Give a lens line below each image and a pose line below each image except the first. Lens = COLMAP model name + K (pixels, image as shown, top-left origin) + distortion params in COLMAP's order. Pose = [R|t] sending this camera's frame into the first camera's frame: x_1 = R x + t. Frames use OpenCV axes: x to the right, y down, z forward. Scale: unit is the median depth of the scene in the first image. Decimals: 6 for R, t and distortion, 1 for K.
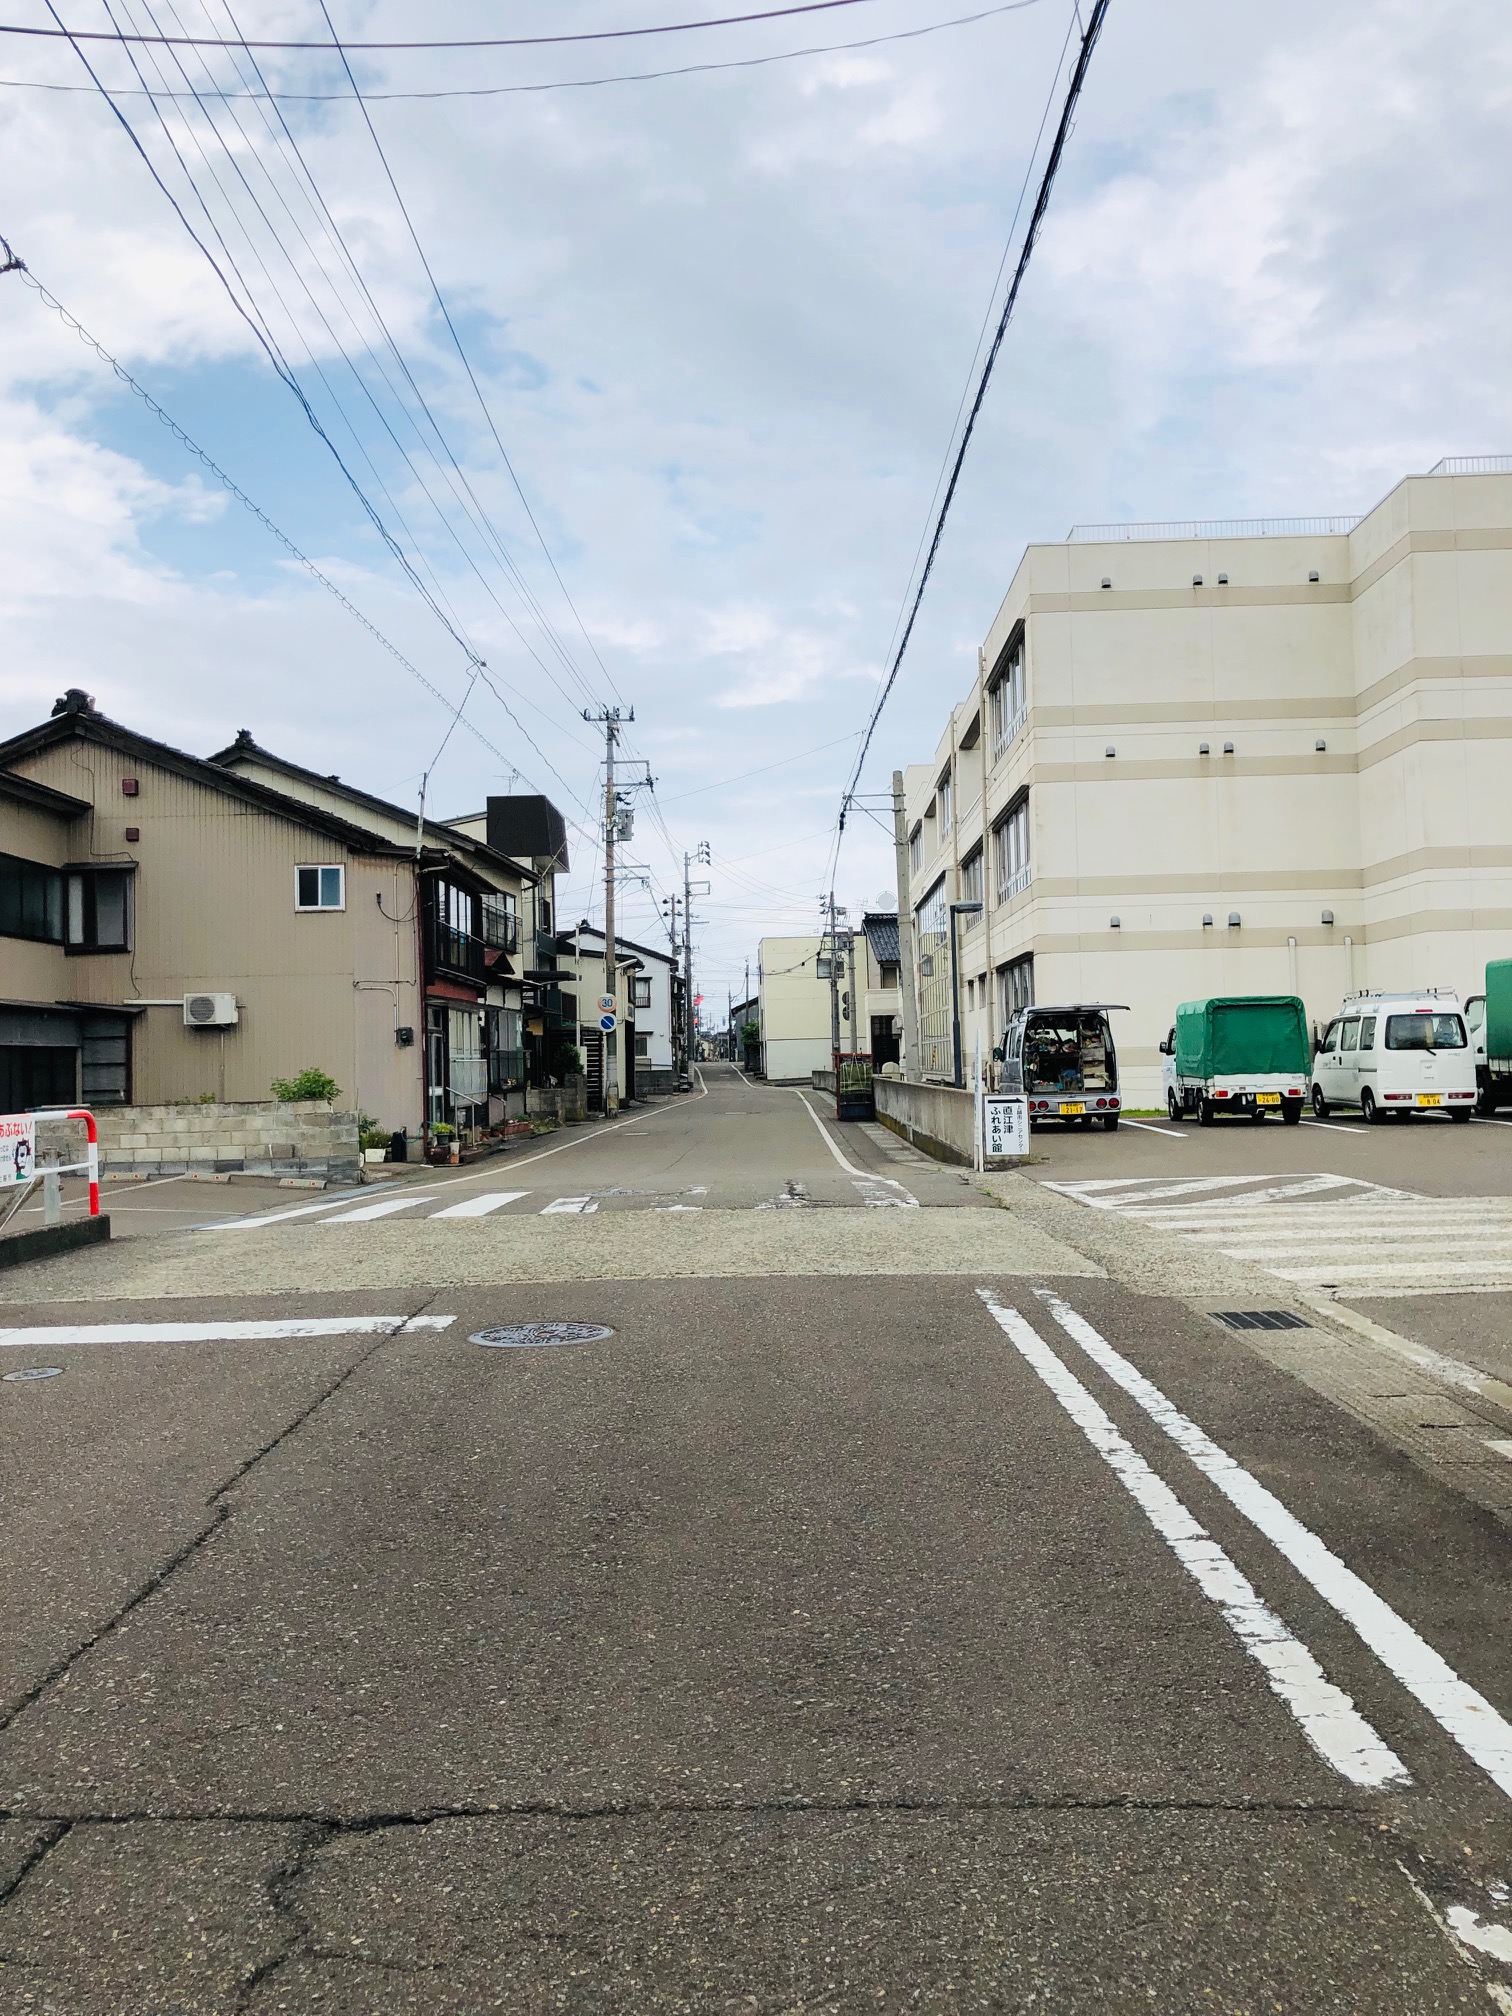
lens RADIAL K [[1673.7, 0, 756.0], [0, 1673.7, 1008.0], [0, 0, 1]] dist [0.036193, -0.107513]
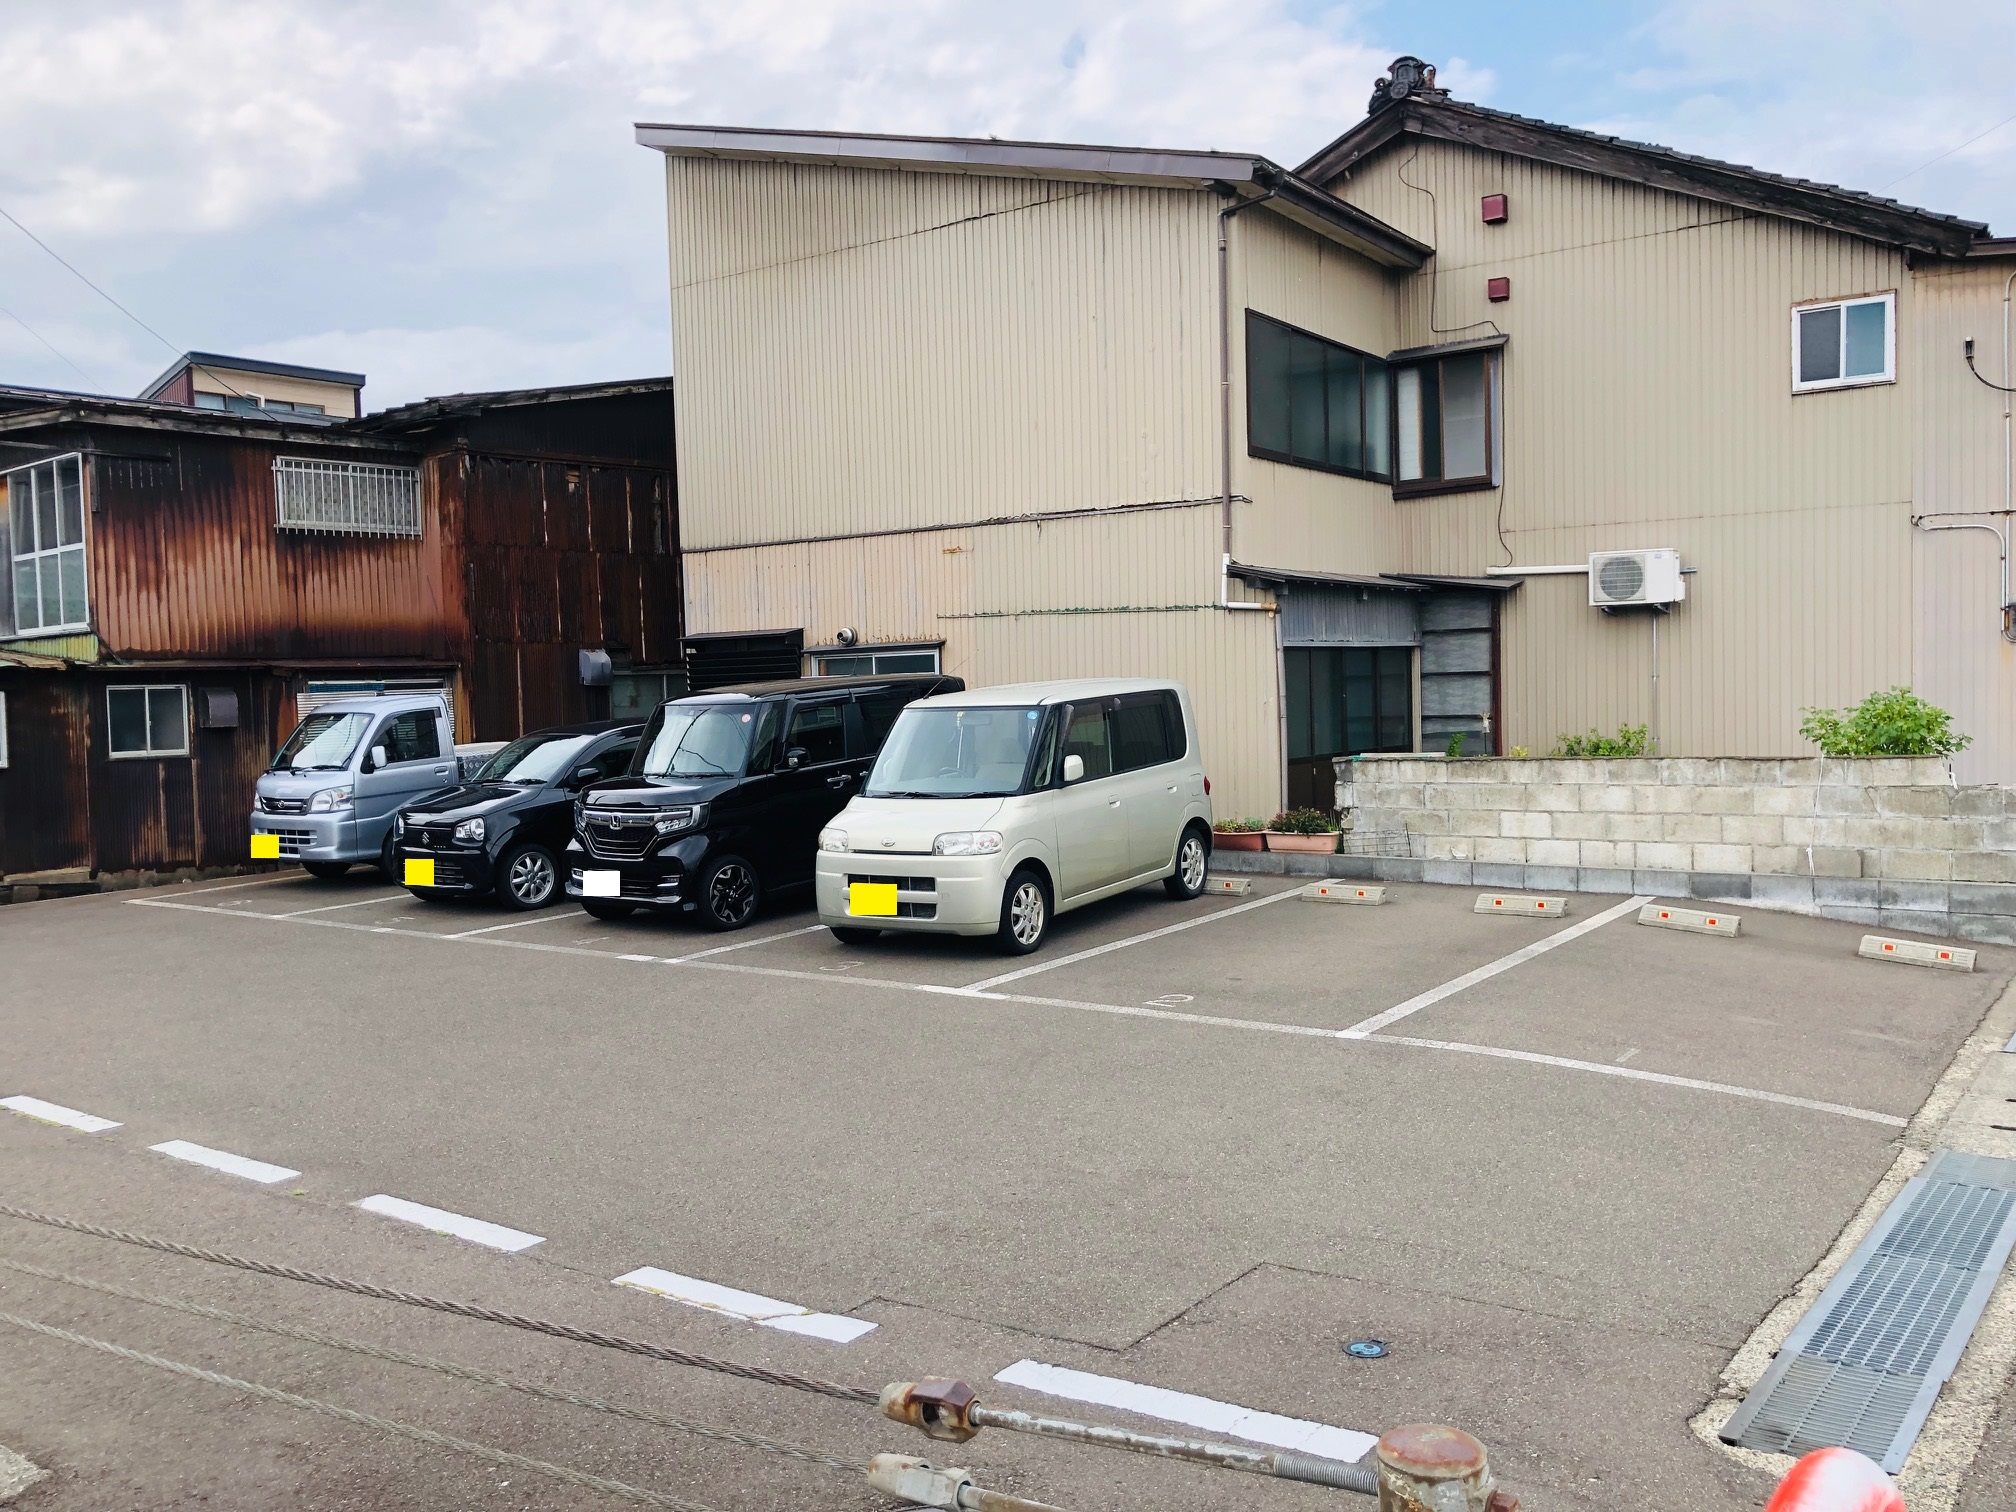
lens RADIAL K [[1673.7, 0, 1008.0], [0, 1673.7, 756.0], [0, 0, 1]] dist [0.036193, -0.107513]
pose [[0.821875, 0.023958, -0.569164, -0.172828], [0.030798, 0.995785, 0.086388, 0.005287], [0.568835, -0.088529, 0.817673, 0.401394]]
